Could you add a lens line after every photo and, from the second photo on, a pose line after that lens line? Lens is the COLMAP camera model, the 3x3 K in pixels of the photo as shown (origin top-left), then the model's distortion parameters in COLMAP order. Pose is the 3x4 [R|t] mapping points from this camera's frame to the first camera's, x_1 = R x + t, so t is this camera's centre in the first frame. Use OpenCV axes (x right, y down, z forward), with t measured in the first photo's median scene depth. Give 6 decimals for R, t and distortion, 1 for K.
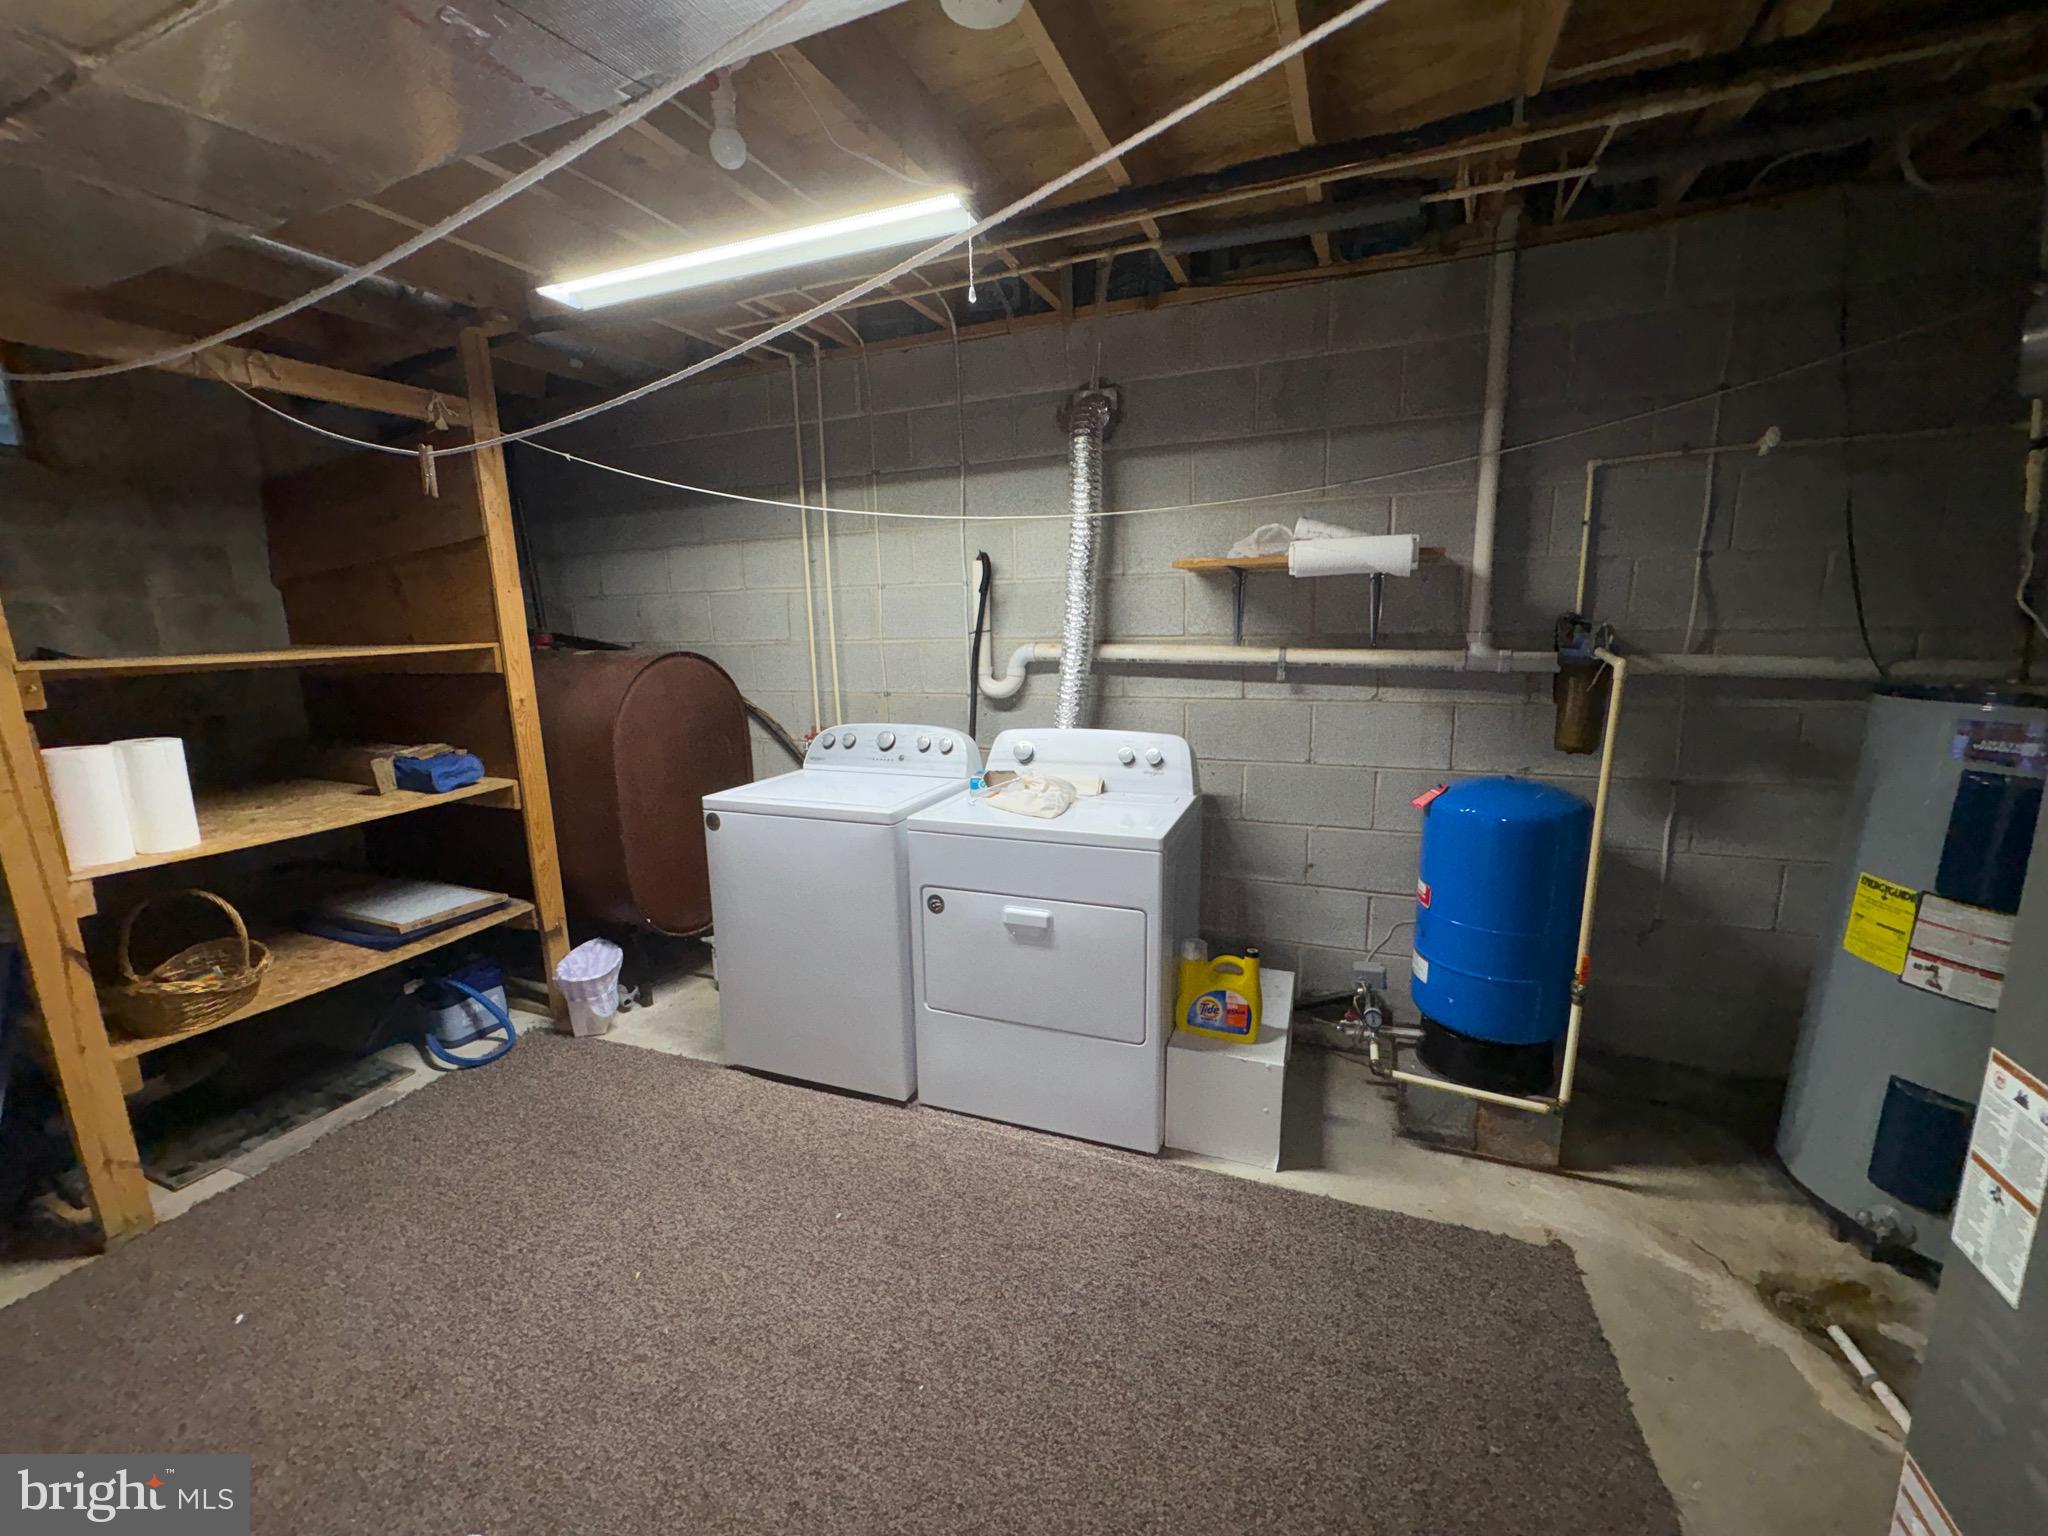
lens RADIAL K [[812.8, 0, 1025.7], [0, 812.8, 769.6], [0, 0, 1]] dist [-0.001630, 0.000197]
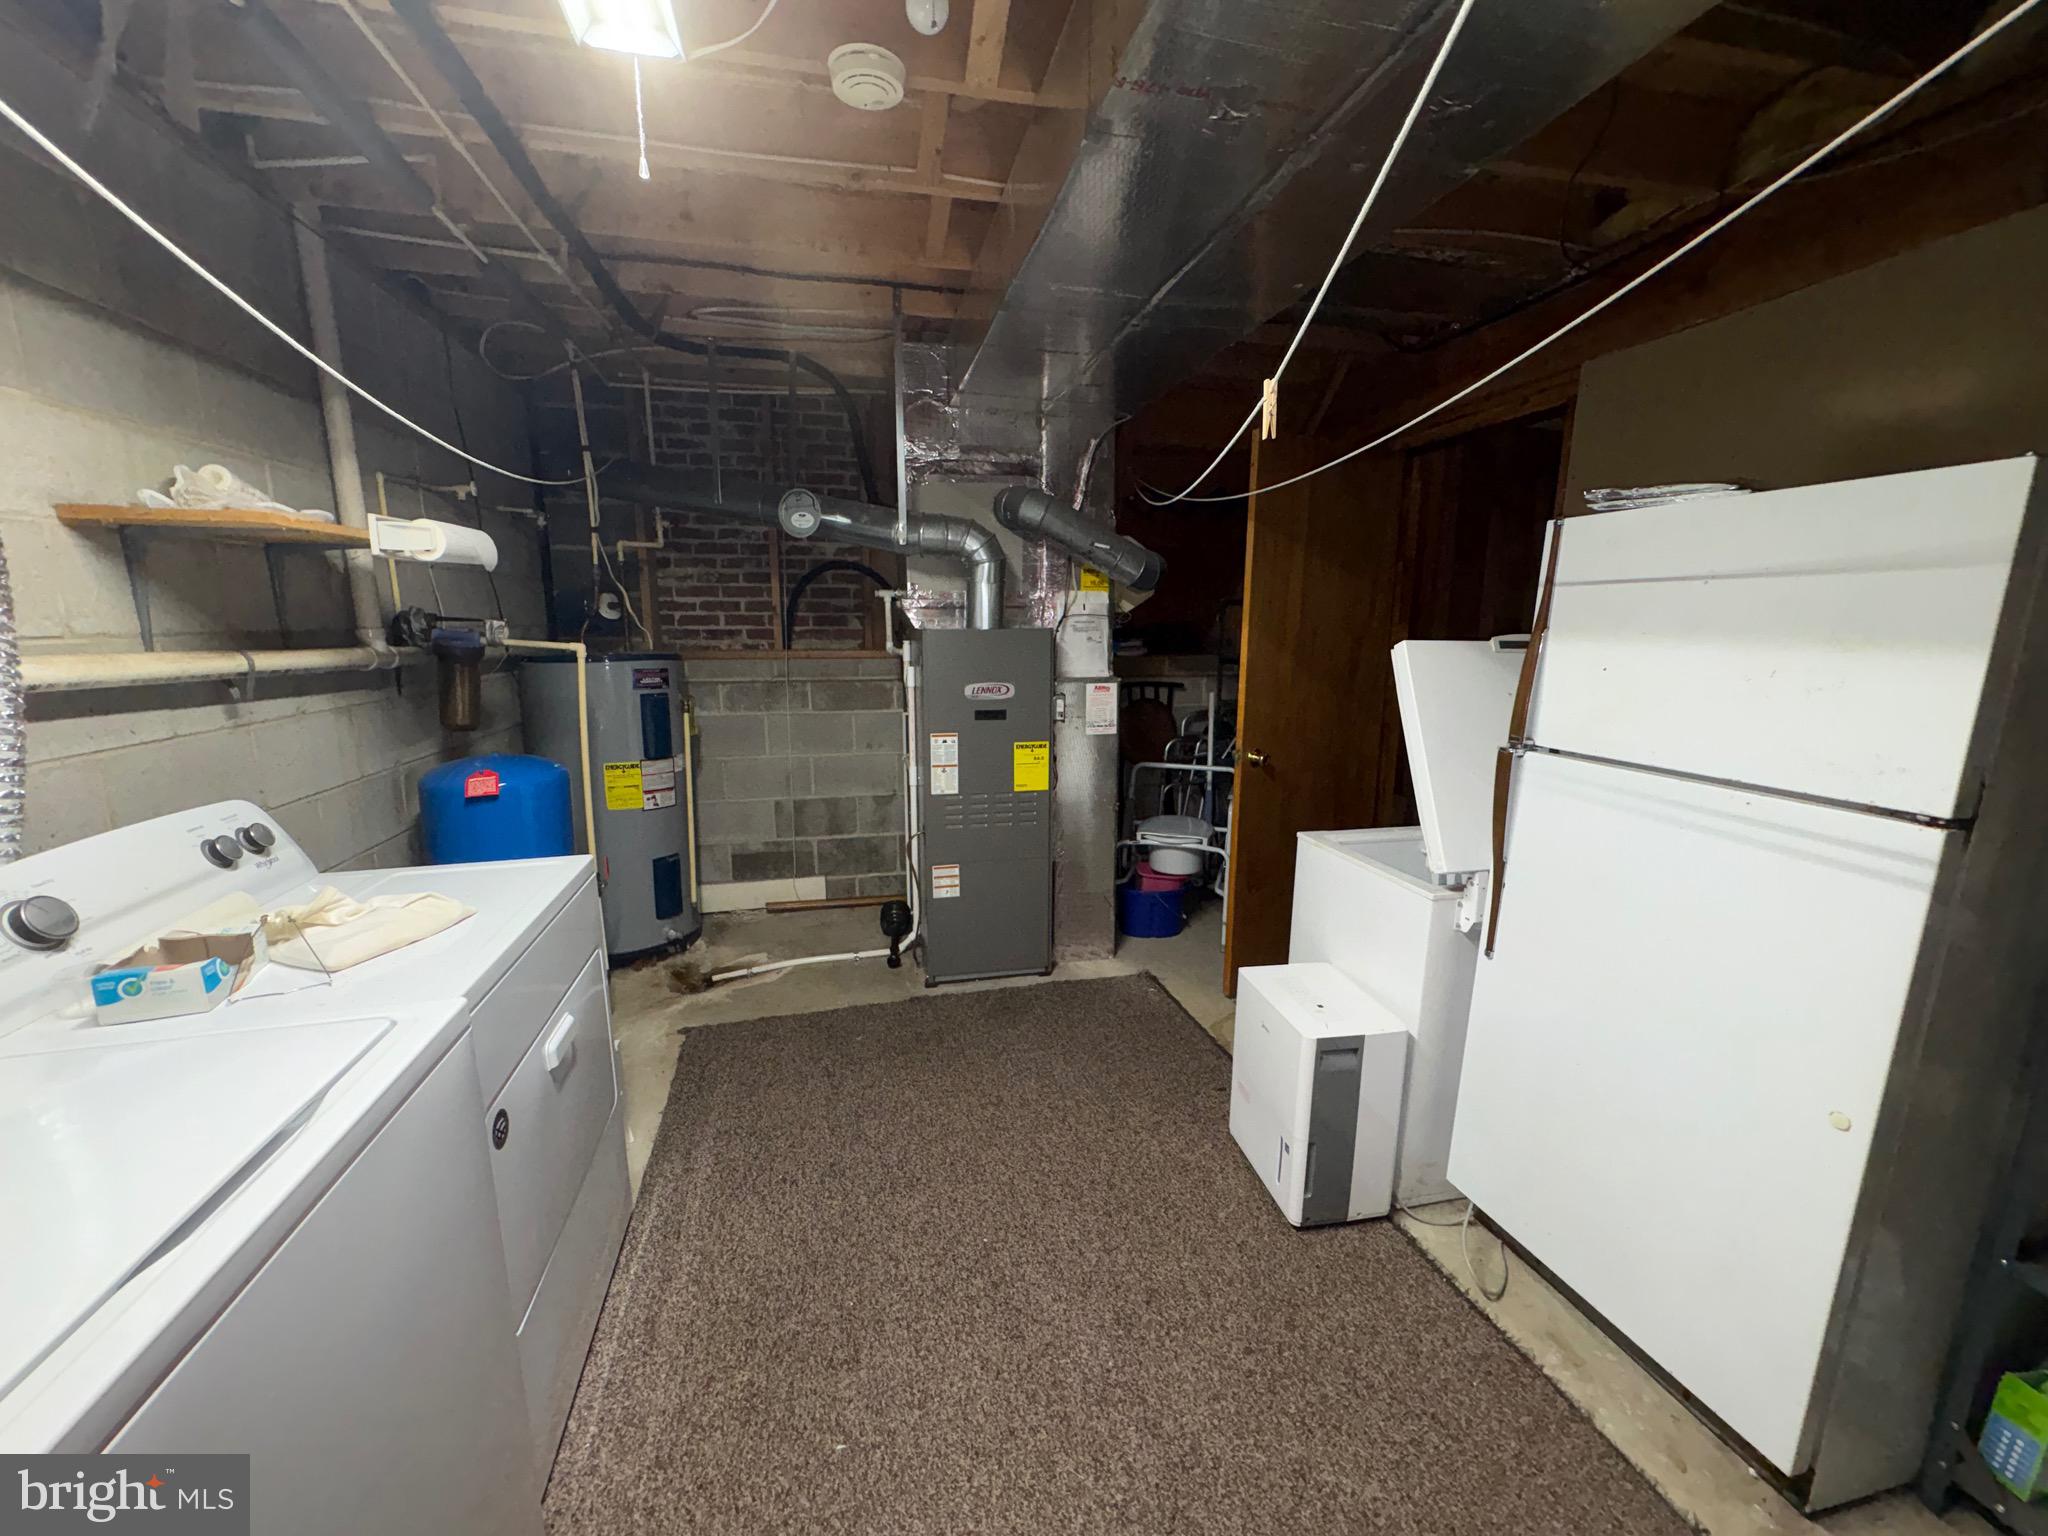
lens RADIAL K [[812.8, 0, 1025.7], [0, 812.8, 769.6], [0, 0, 1]] dist [-0.001630, 0.000197]
pose [[-0.572004, -0.134827, 0.809094, -0.665093], [0.158552, 0.949621, 0.270336, -0.139837], [-0.804781, 0.282917, -0.521810, 0.880860]]
